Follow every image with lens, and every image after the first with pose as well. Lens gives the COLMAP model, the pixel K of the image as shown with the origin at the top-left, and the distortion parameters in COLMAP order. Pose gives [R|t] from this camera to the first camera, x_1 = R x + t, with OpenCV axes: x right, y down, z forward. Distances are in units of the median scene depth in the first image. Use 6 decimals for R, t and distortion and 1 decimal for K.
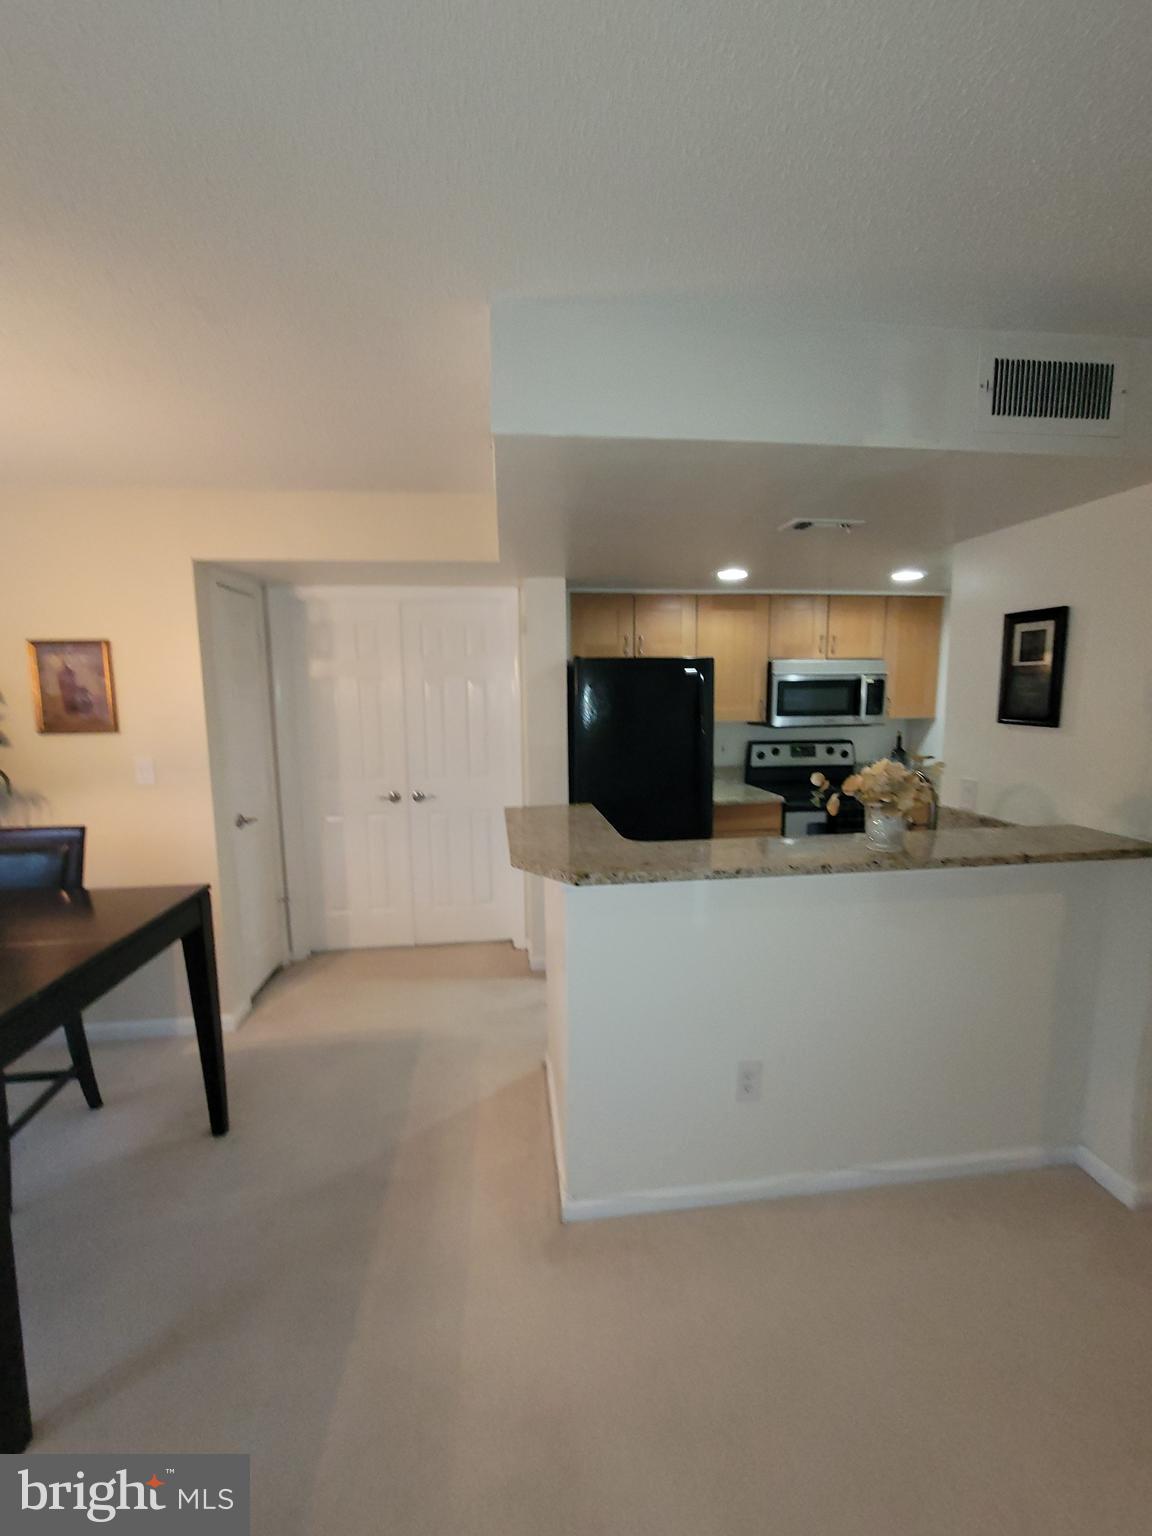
lens RADIAL K [[628.3, 0, 576.0], [0, 628.3, 768.0], [0, 0, 1]] dist [-0.011026, -0.000235]
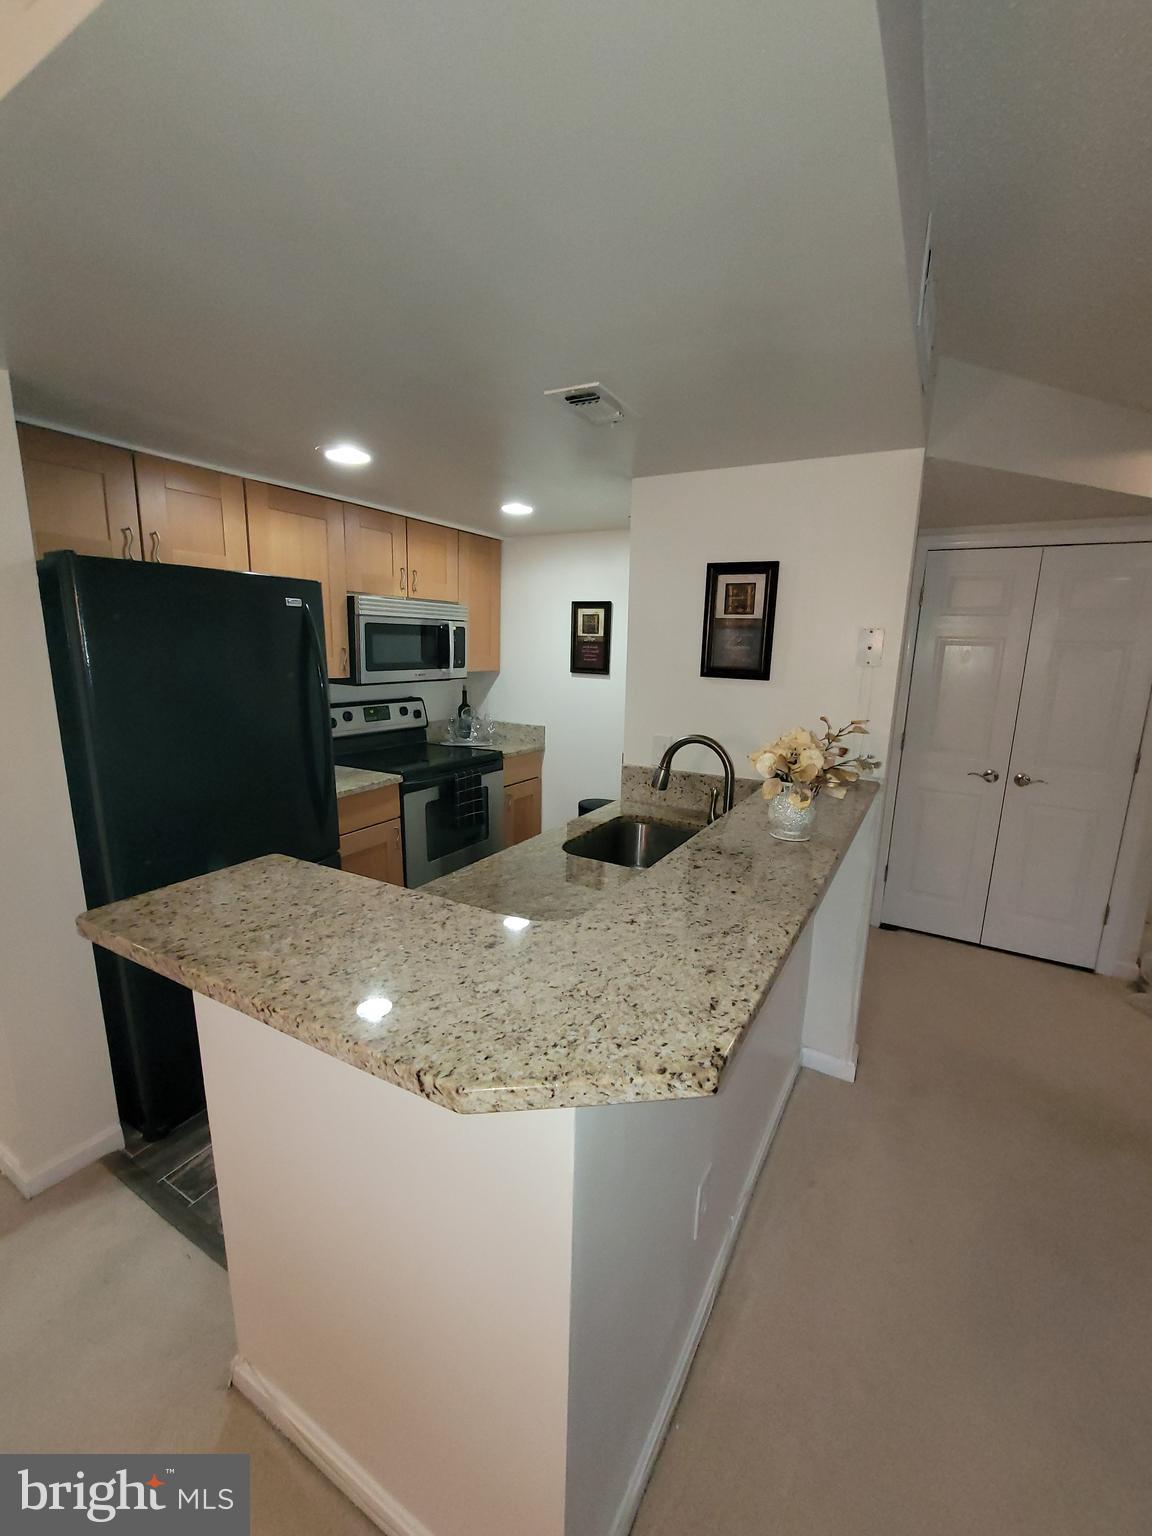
lens RADIAL K [[628.3, 0, 576.0], [0, 628.3, 768.0], [0, 0, 1]] dist [-0.011026, -0.000235]
pose [[0.598067, -0.137439, 0.789573, -0.146575], [0.074266, 0.990451, 0.116152, -0.035571], [-0.797997, -0.010828, 0.602564, 0.339961]]
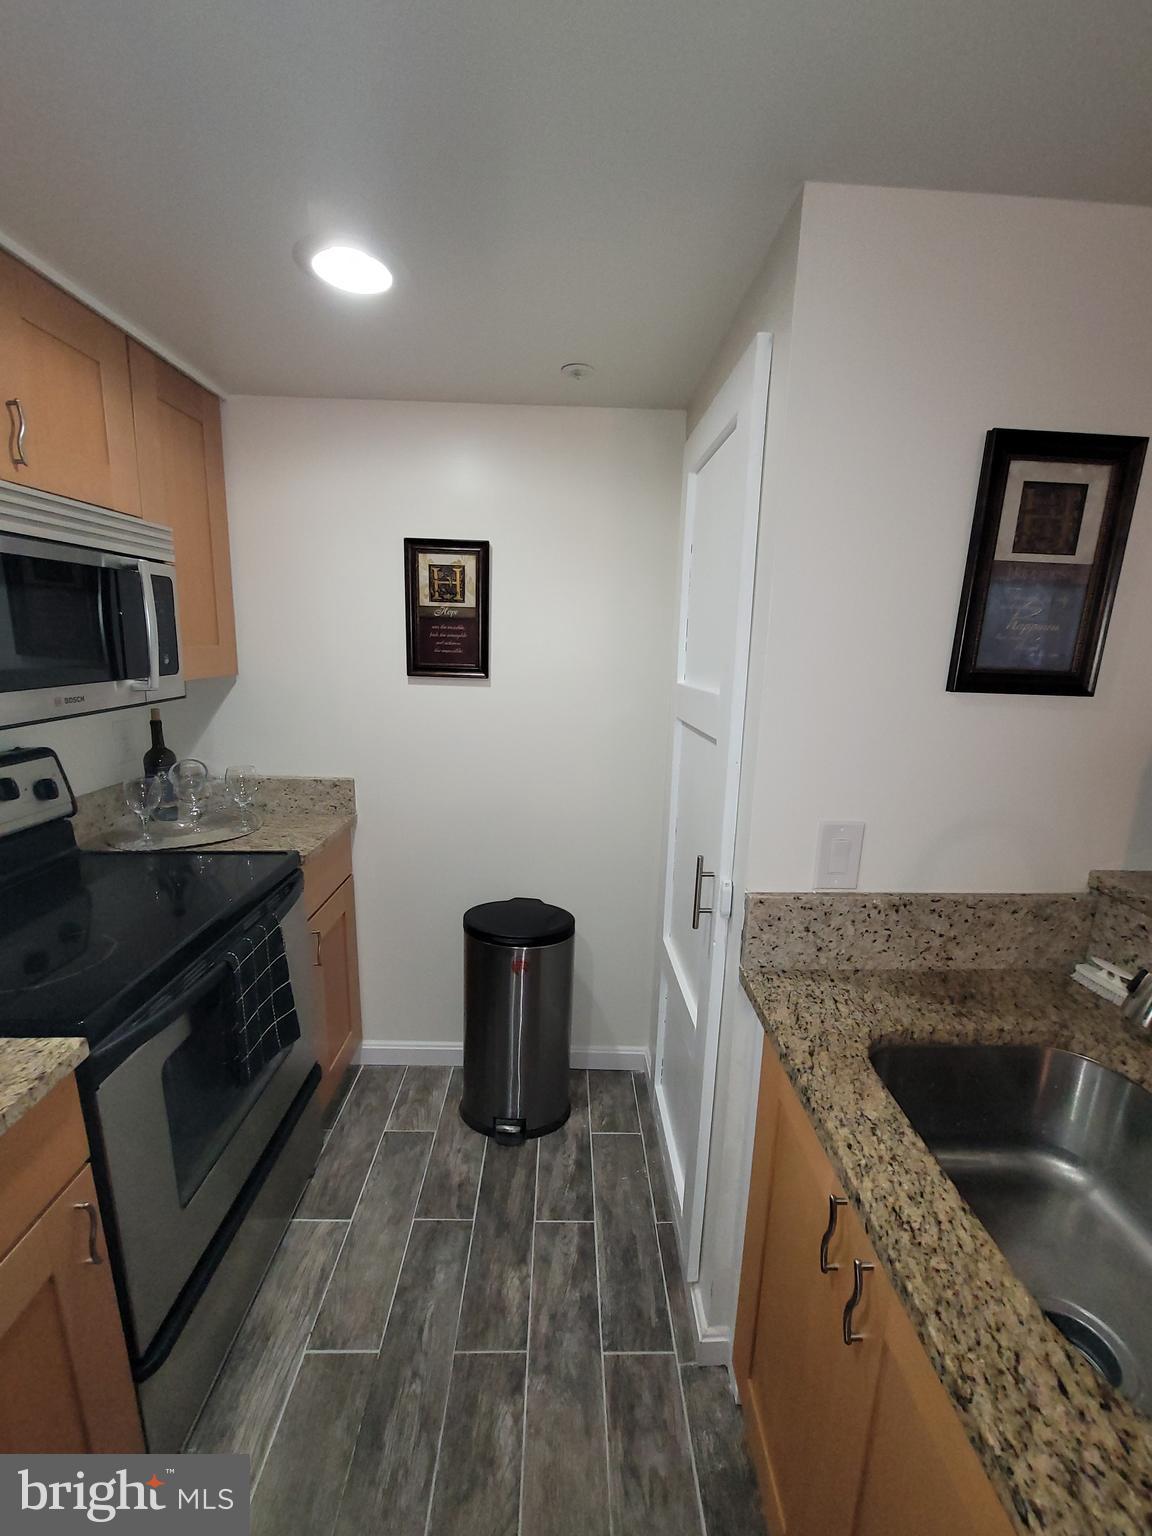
lens RADIAL K [[628.3, 0, 576.0], [0, 628.3, 768.0], [0, 0, 1]] dist [-0.011026, -0.000235]
pose [[0.089552, -0.196114, 0.976483, 0.128596], [0.097818, 0.977415, 0.187330, -0.077690], [-0.991167, 0.078742, 0.106713, 0.739542]]
